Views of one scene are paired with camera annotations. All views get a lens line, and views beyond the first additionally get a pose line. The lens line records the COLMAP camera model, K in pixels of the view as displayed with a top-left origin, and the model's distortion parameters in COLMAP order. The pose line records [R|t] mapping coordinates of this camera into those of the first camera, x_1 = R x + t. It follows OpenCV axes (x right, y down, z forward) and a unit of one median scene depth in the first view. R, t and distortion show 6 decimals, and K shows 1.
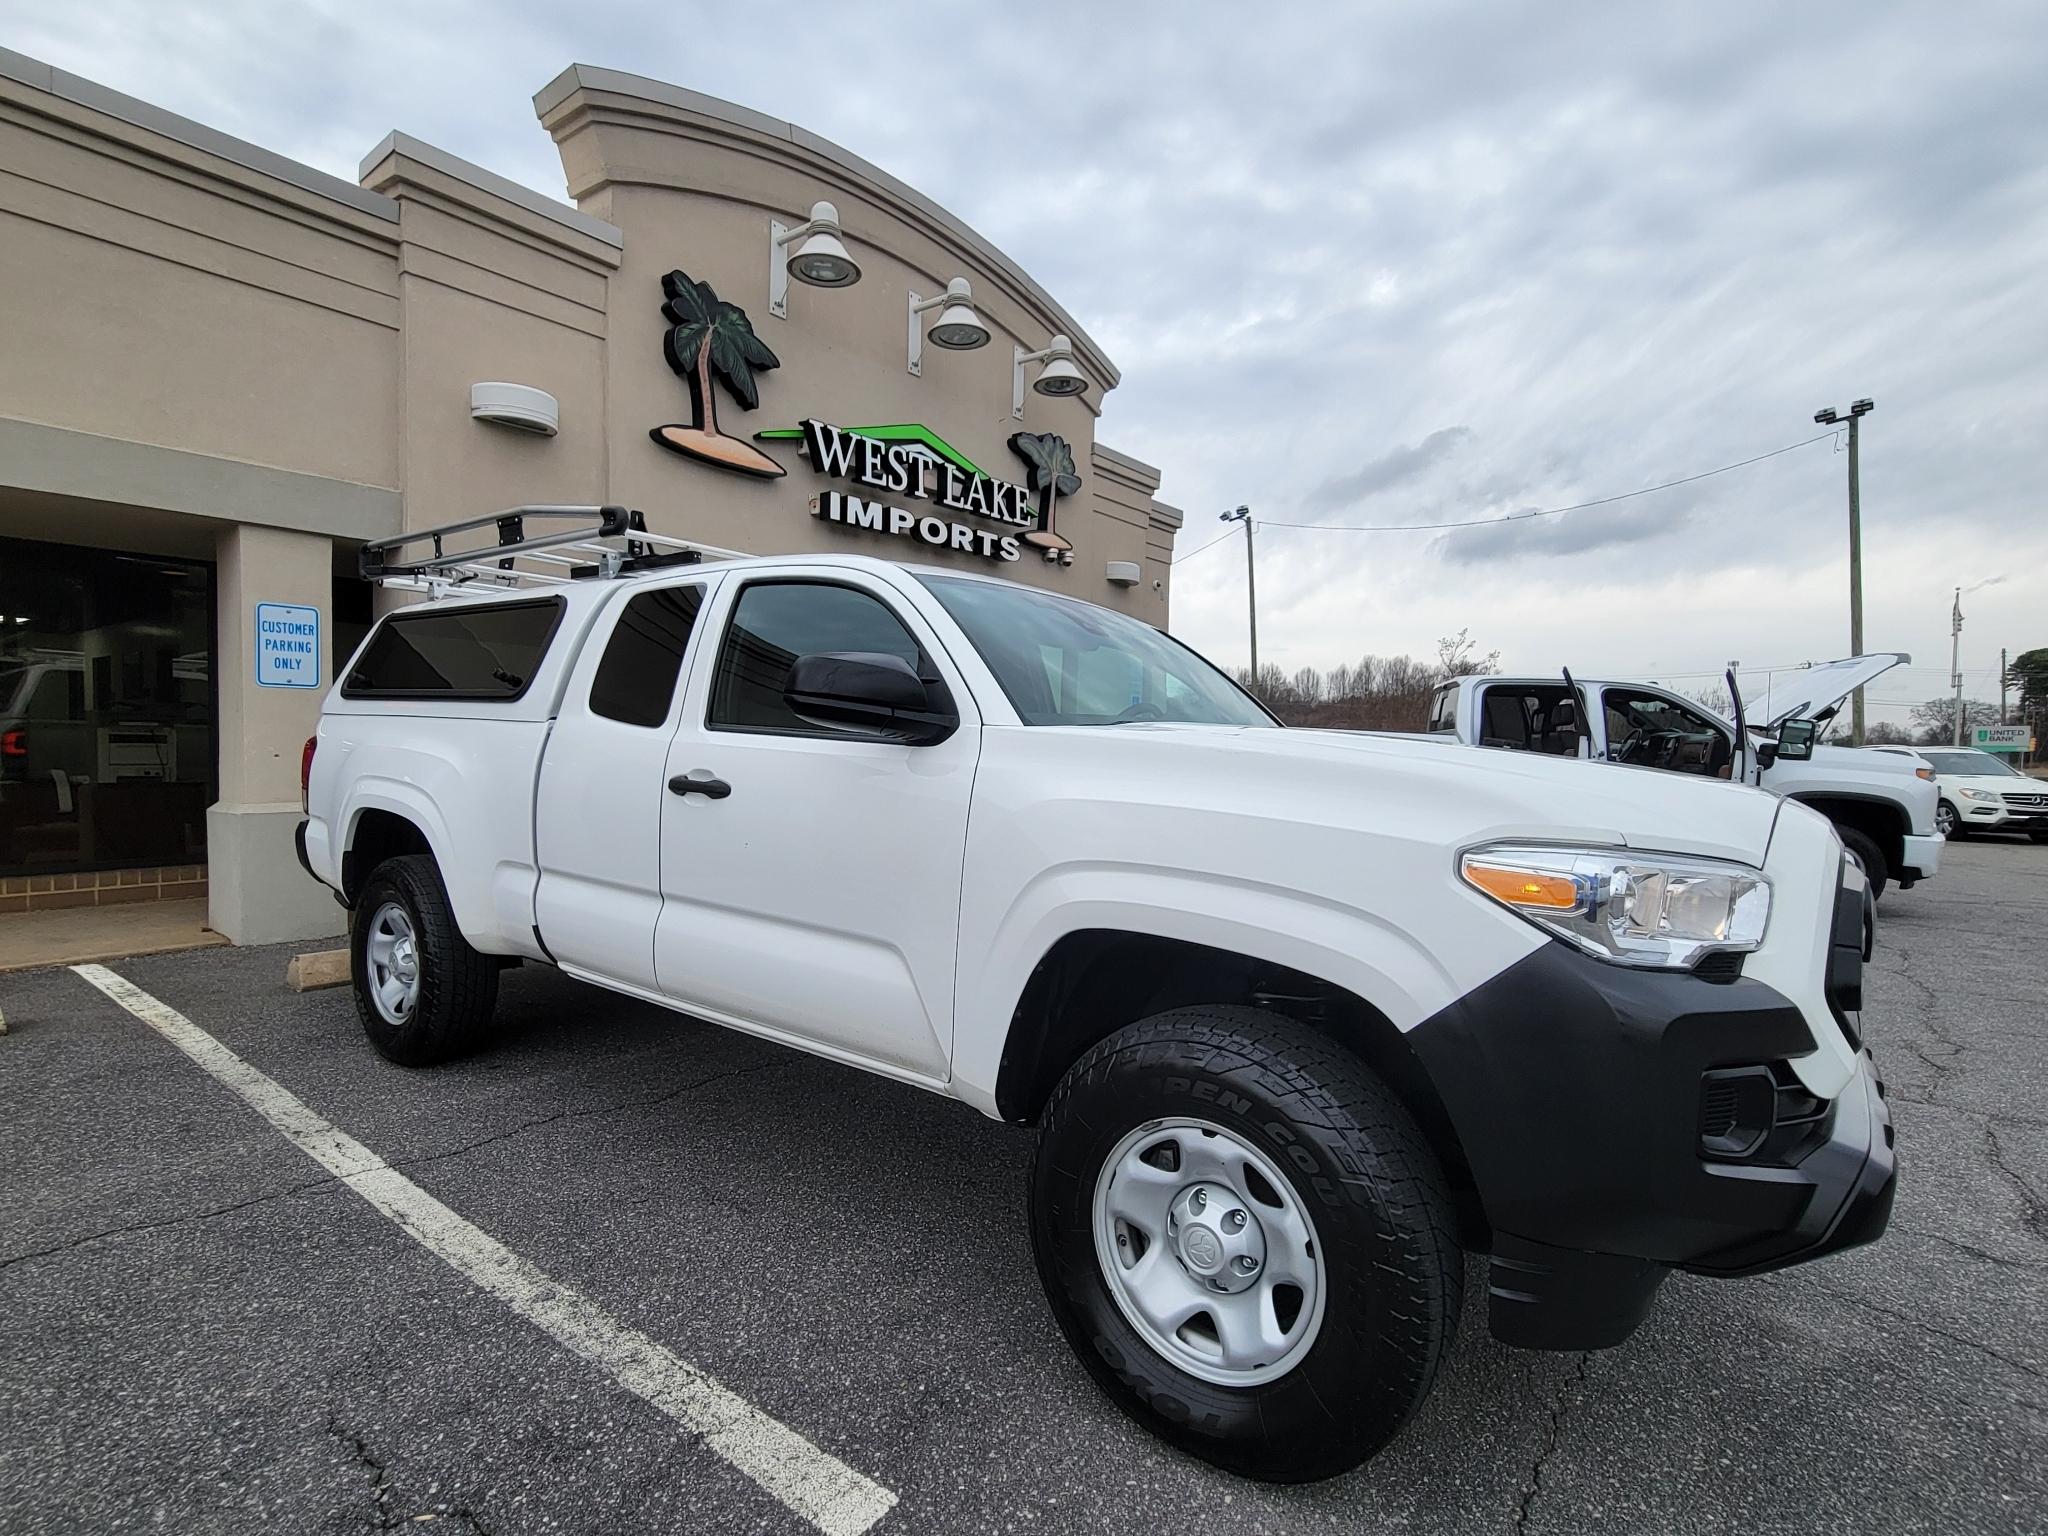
lens RADIAL K [[1021.9, 0, 1038.6], [0, 1021.9, 775.6], [0, 0, 1]] dist [0.001152, -0.001323]
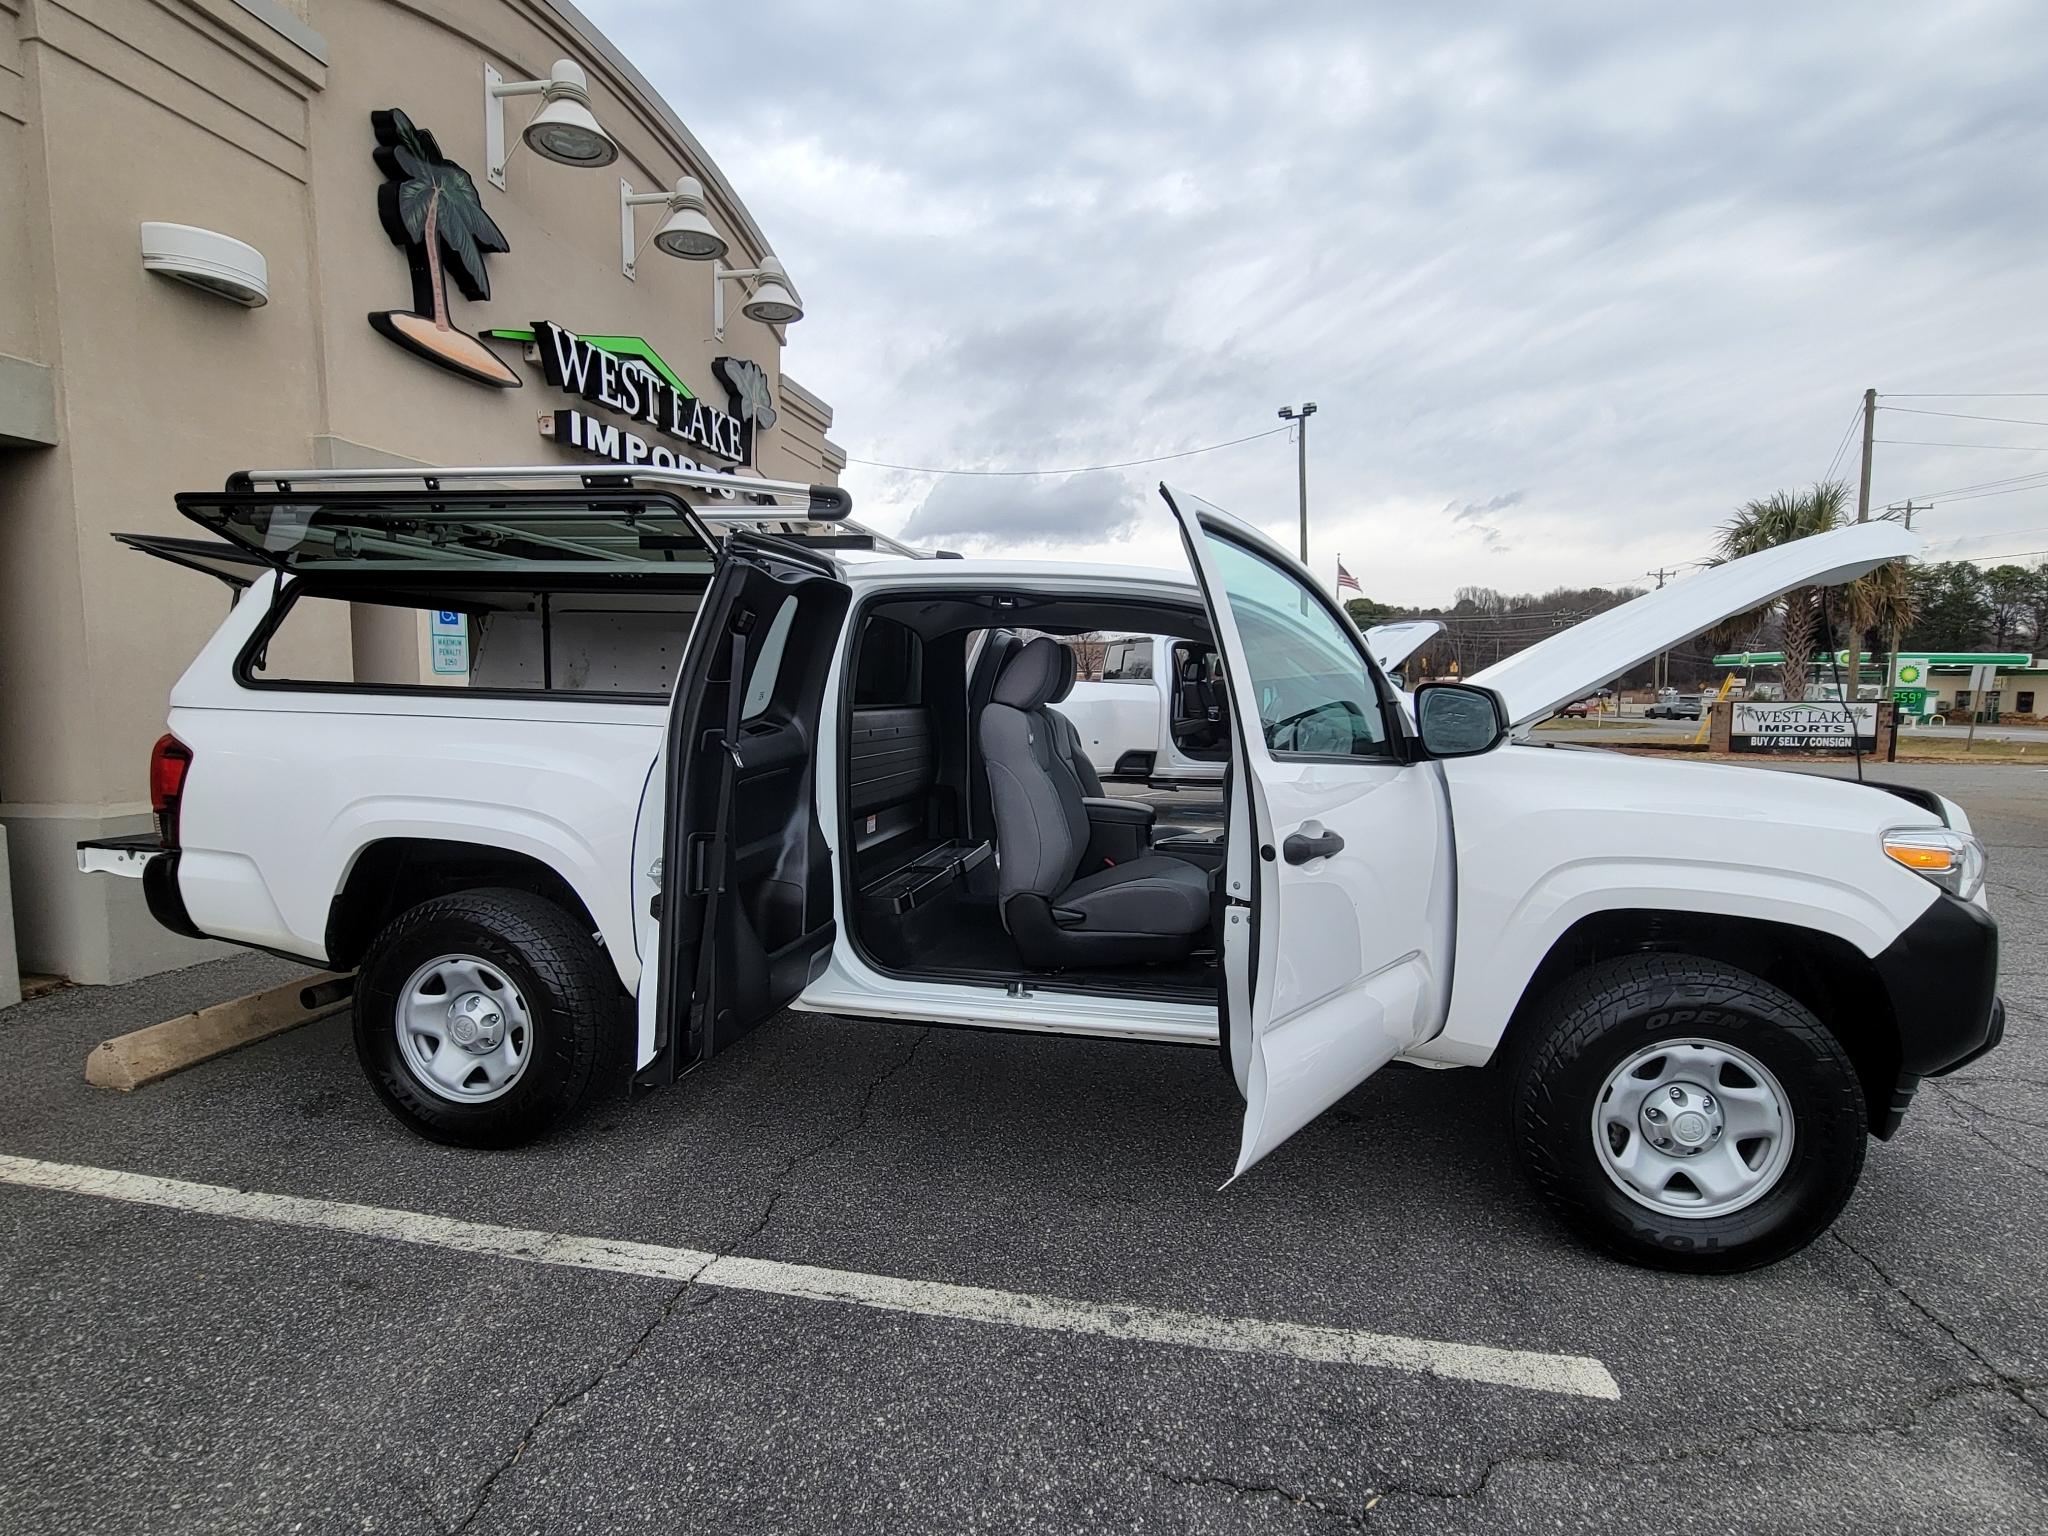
lens RADIAL K [[1021.9, 0, 1037.0], [0, 1021.9, 775.2], [0, 0, 1]] dist [0.001152, -0.001323]
pose [[0.886825, -0.050481, 0.459341, -0.277682], [0.018326, 0.997075, 0.074196, -0.030752], [-0.461743, -0.057381, 0.885156, 0.045343]]
